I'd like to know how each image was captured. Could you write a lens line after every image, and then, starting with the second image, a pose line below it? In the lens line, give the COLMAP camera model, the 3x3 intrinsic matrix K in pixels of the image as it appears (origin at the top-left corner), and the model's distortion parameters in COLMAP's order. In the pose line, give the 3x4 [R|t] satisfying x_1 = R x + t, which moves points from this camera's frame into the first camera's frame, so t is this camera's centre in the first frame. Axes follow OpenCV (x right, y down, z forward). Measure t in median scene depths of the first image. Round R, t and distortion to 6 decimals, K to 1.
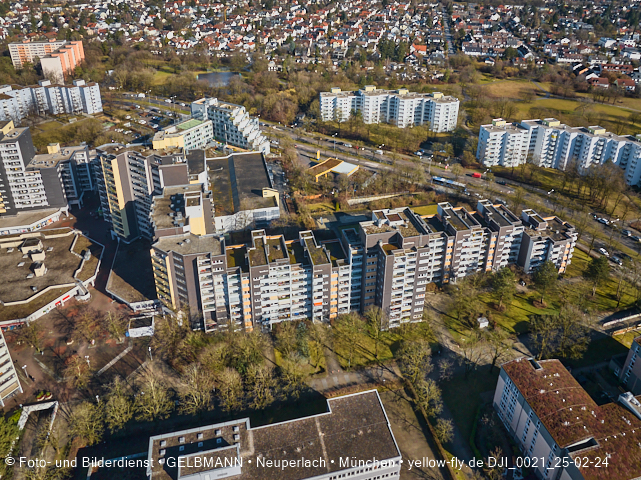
lens RADIAL K [[463.2, 0, 321.0], [0, 463.2, 125.5], [0, 0, 1]] dist [-0.036350, 0.006741]
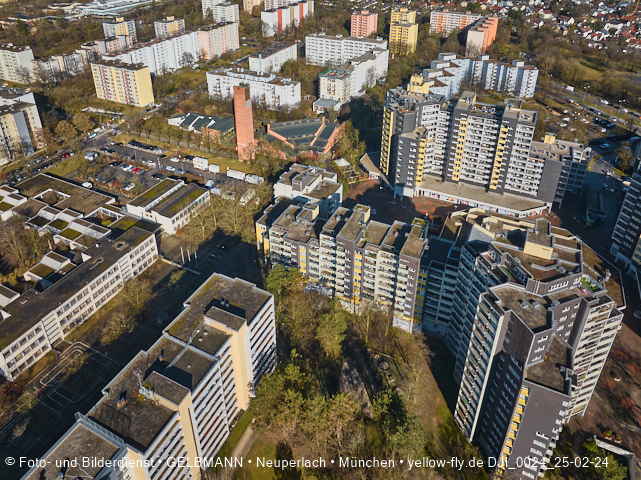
lens RADIAL K [[463.2, 0, 322.7], [0, 463.2, 128.1], [0, 0, 1]] dist [-0.036350, 0.006741]
pose [[0.776643, 0.266949, -0.570582, -0.437377], [-0.236192, 0.963093, 0.129096, 0.018488], [0.583985, 0.034505, 0.811030, -0.049583]]
